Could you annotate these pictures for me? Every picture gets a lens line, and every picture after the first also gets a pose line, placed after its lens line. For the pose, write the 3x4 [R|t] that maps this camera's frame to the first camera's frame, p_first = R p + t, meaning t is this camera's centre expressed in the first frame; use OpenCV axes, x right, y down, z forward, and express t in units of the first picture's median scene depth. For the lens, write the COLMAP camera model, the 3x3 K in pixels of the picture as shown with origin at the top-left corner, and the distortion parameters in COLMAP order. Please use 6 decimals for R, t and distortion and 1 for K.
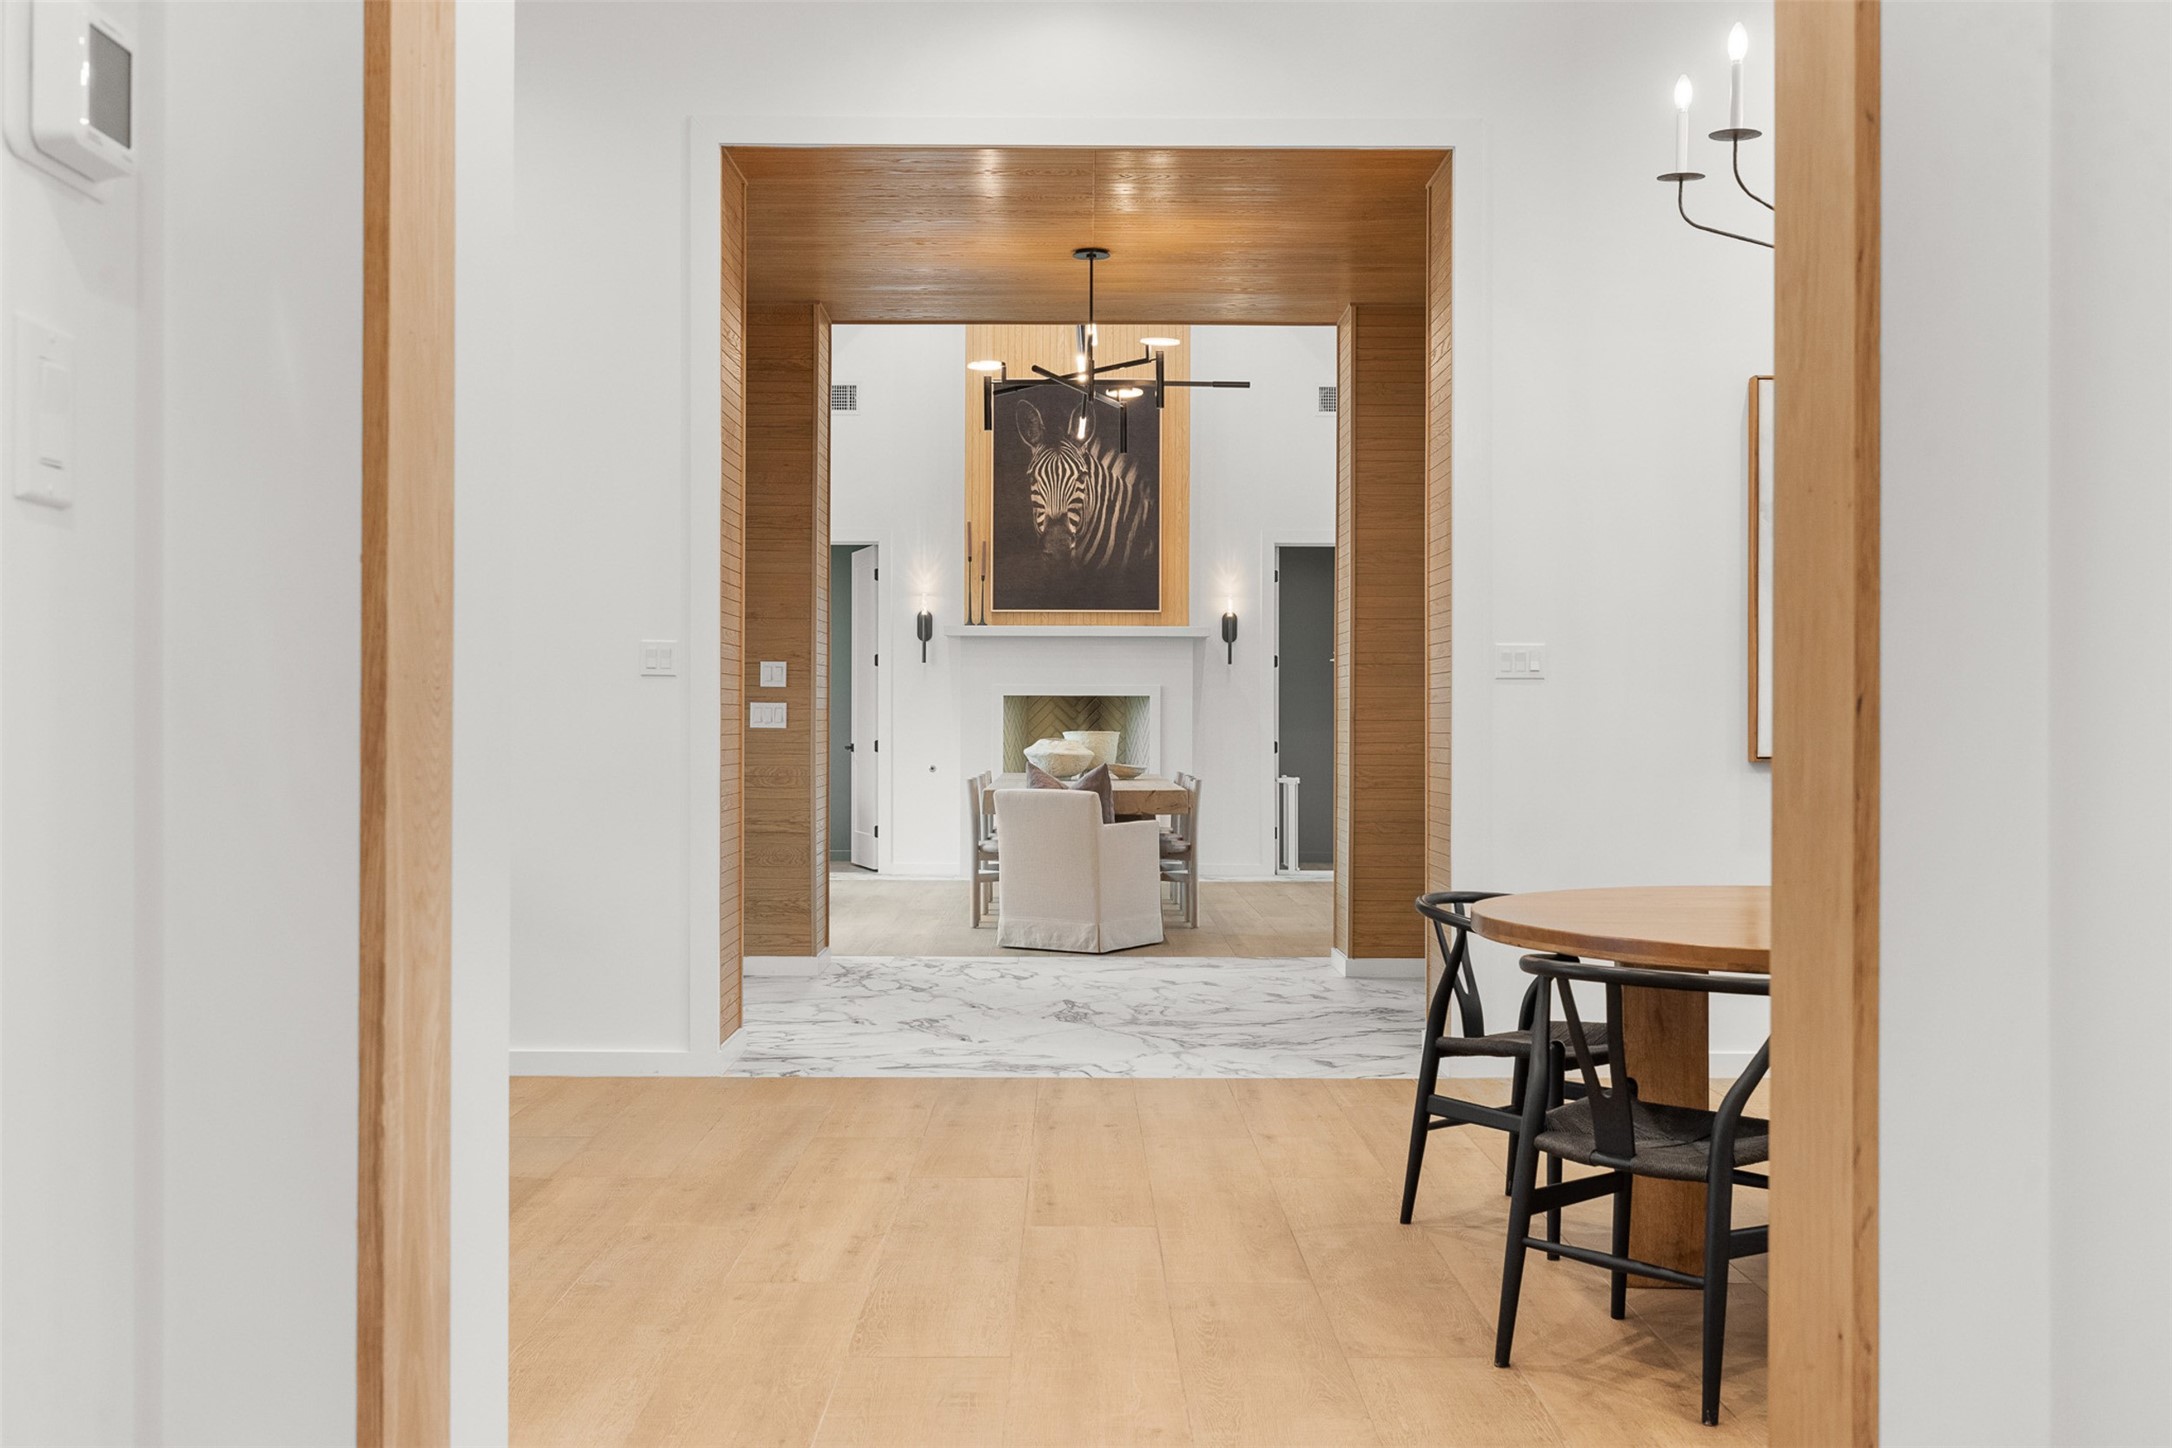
lens RADIAL K [[2132.3, 0, 1085.8], [0, 2132.3, 724.6], [0, 0, 1]] dist [-0.001330, 0.000000]
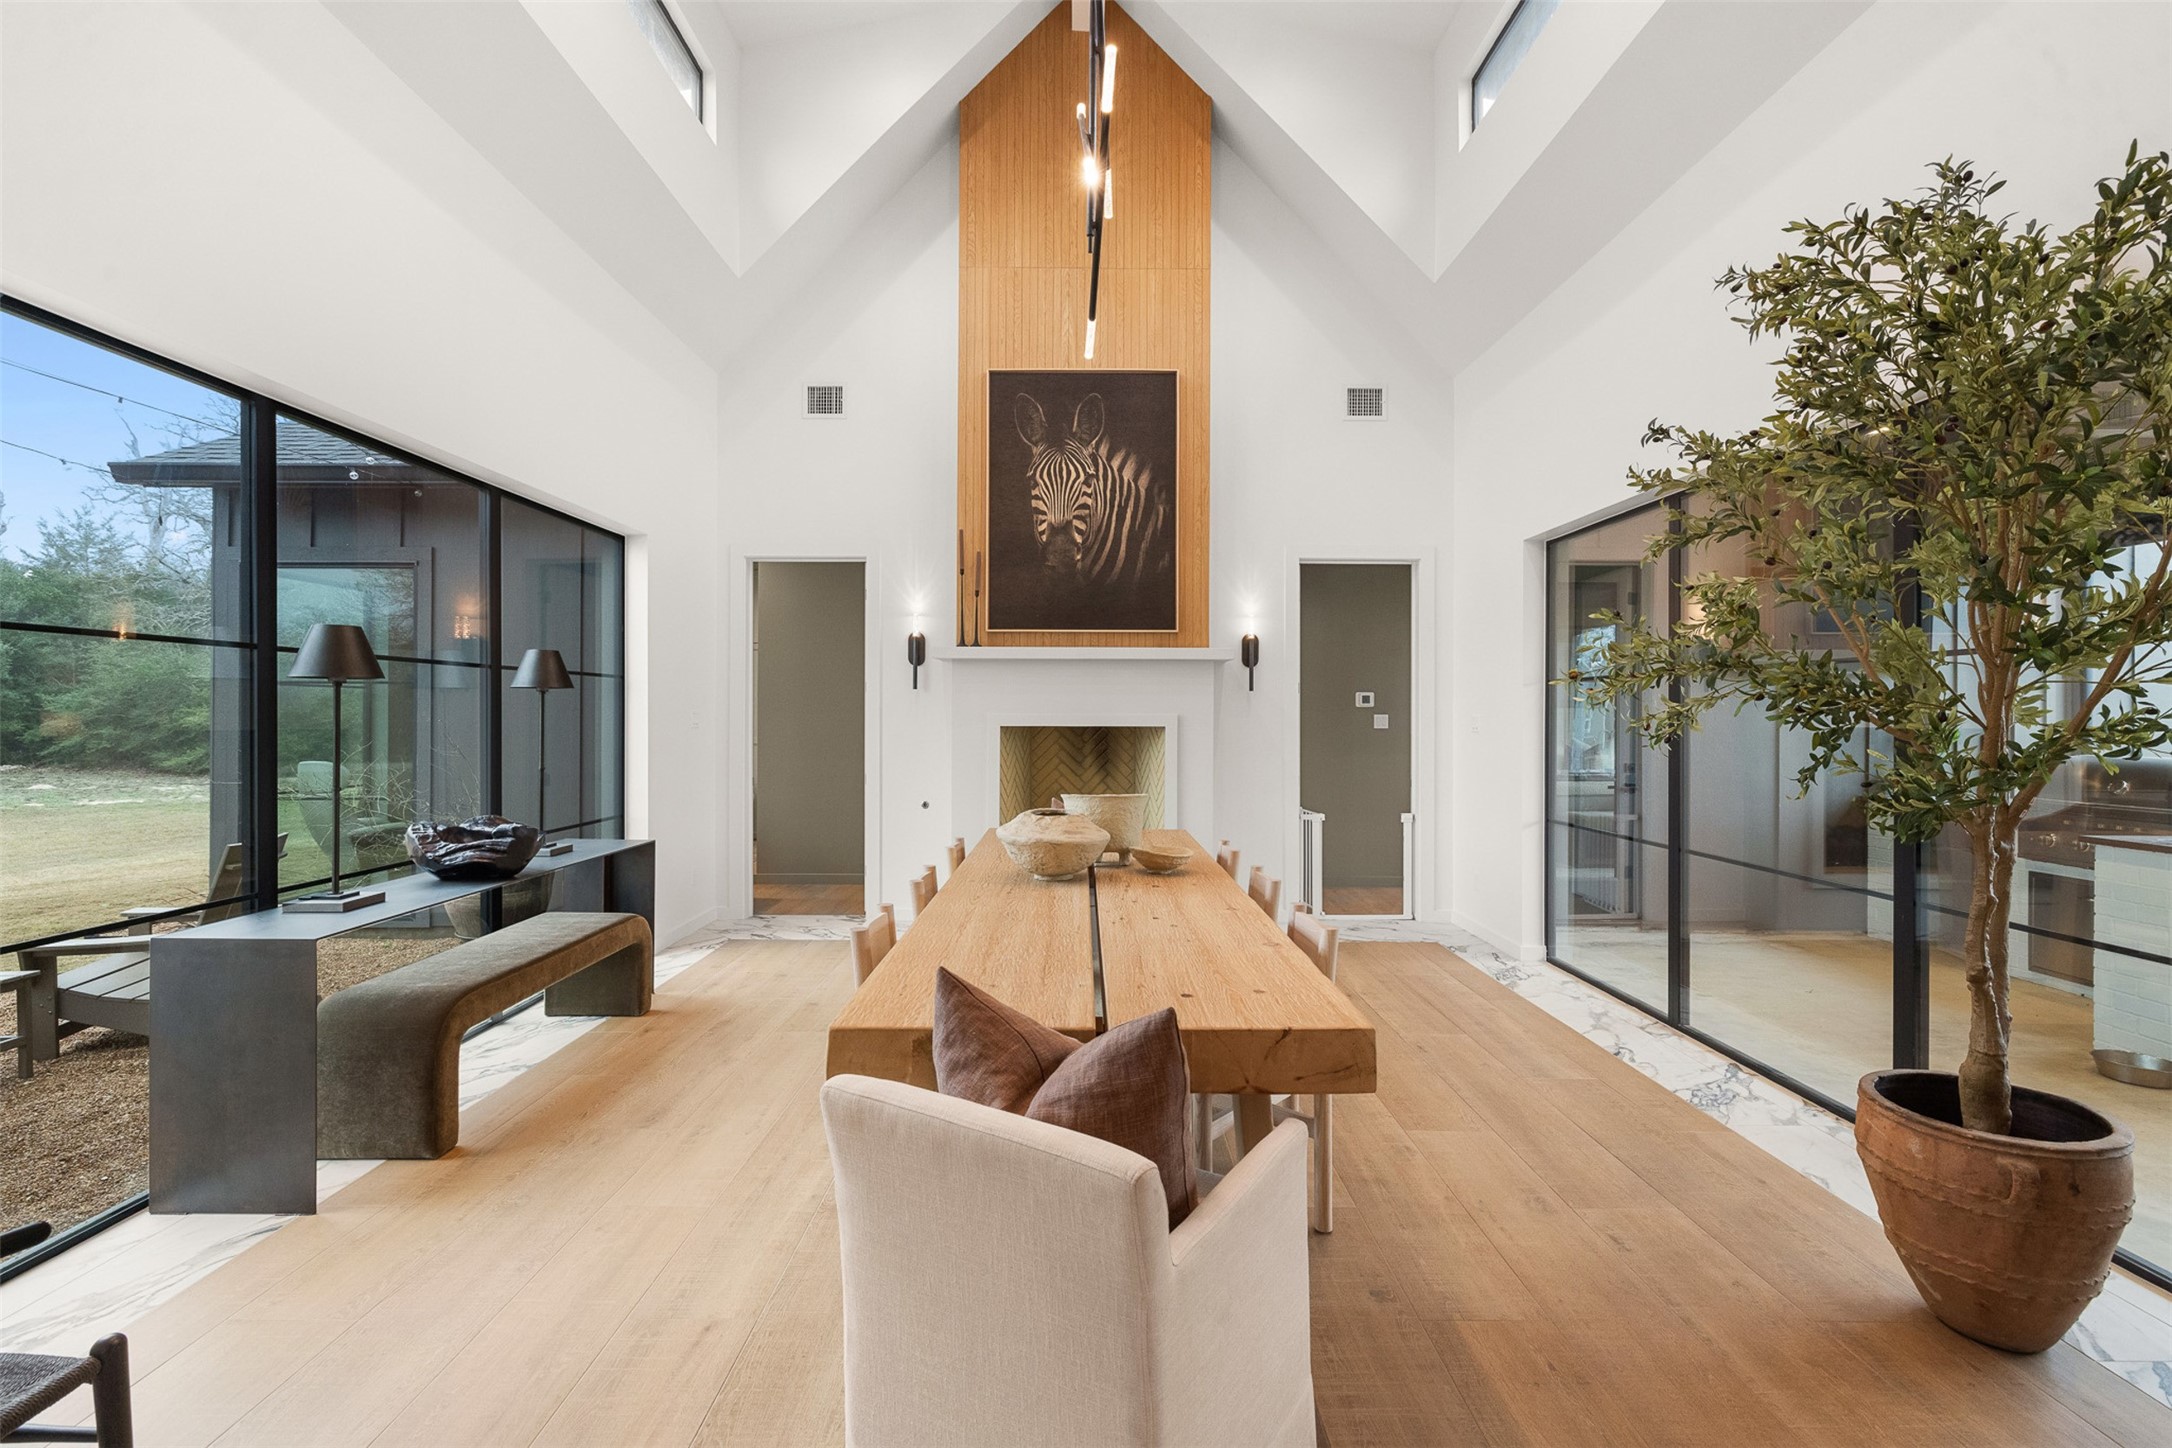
lens RADIAL K [[1001.9, 0, 1086.2], [0, 1001.9, 718.1], [0, 0, 1]] dist [-0.001073, -0.000017]
pose [[0.999993, 0.000057, -0.003760, -0.001321], [-0.000038, 0.999988, 0.004815, -0.018944], [0.003761, -0.004815, 0.999981, 0.581969]]
